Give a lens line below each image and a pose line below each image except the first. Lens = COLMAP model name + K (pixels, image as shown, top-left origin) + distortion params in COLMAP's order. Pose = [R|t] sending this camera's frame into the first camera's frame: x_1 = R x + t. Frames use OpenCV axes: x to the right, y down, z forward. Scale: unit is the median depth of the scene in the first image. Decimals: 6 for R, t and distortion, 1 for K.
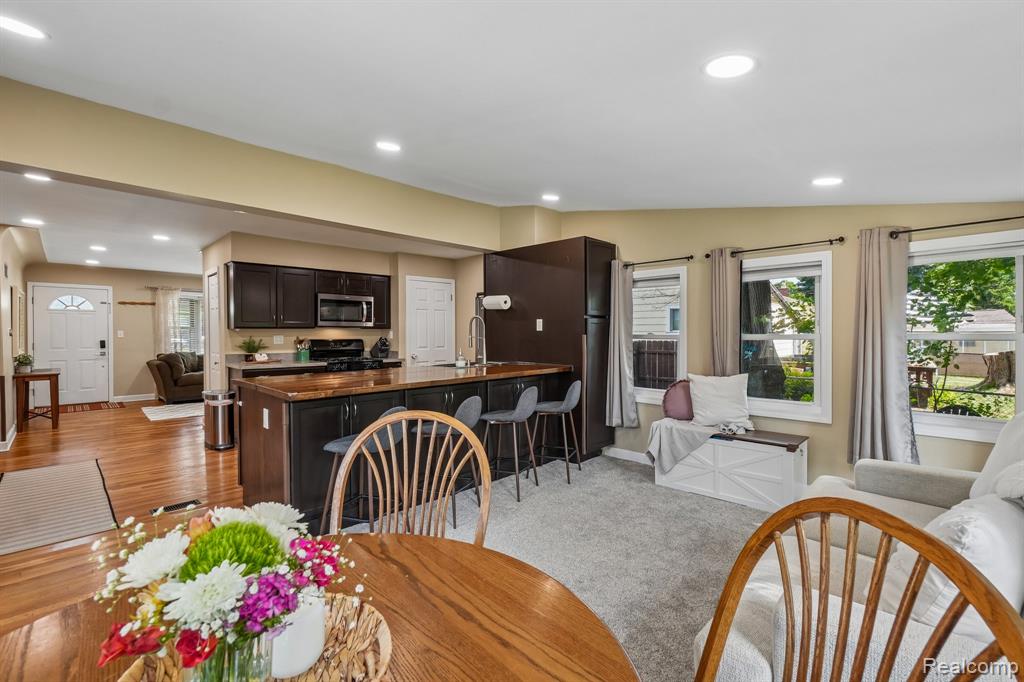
lens RADIAL K [[445.4, 0, 515.4], [0, 445.4, 336.2], [0, 0, 1]] dist [-0.002442, -0.000069]
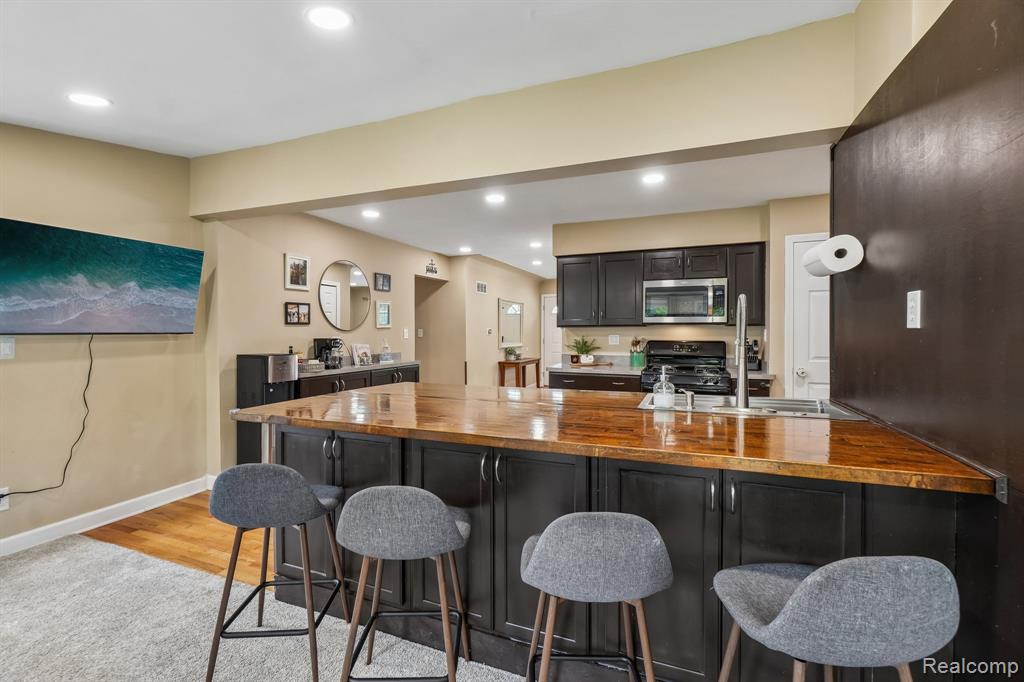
lens RADIAL K [[445.4, 0, 513.7], [0, 445.4, 337.6], [0, 0, 1]] dist [-0.002442, -0.000069]
pose [[0.401091, 0.016432, -0.915891, 0.170376], [-0.011949, 0.999848, 0.012705, -0.004769], [0.915960, 0.005848, 0.401227, 0.469594]]
